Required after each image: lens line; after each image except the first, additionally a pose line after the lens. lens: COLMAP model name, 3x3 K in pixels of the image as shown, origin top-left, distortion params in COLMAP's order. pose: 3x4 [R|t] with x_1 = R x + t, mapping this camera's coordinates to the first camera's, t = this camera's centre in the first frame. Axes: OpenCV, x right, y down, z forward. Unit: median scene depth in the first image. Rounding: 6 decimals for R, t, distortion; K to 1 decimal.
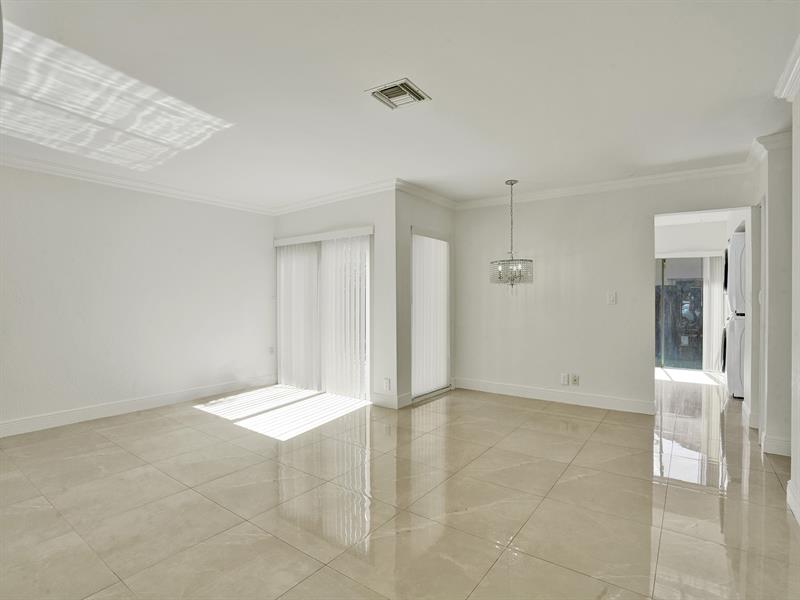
lens RADIAL K [[411.3, 0, 400.0], [0, 411.3, 300.0], [0, 0, 1]] dist [-0.047020, 0.019628]
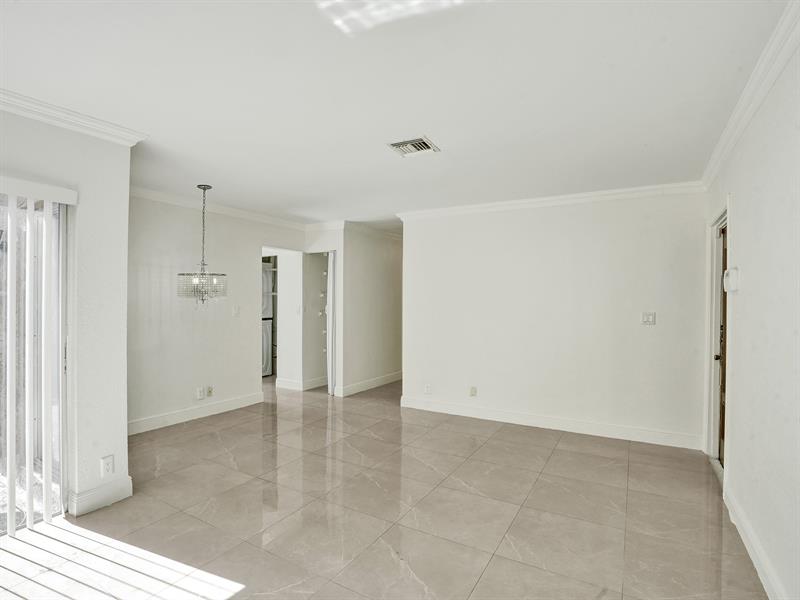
lens RADIAL K [[411.3, 0, 400.0], [0, 411.3, 300.0], [0, 0, 1]] dist [-0.047020, 0.019628]
pose [[-0.110742, 0.001413, 0.993848, -0.772209], [-0.005439, 0.999983, -0.002028, -0.042411], [-0.993834, -0.005630, -0.110733, 0.762354]]
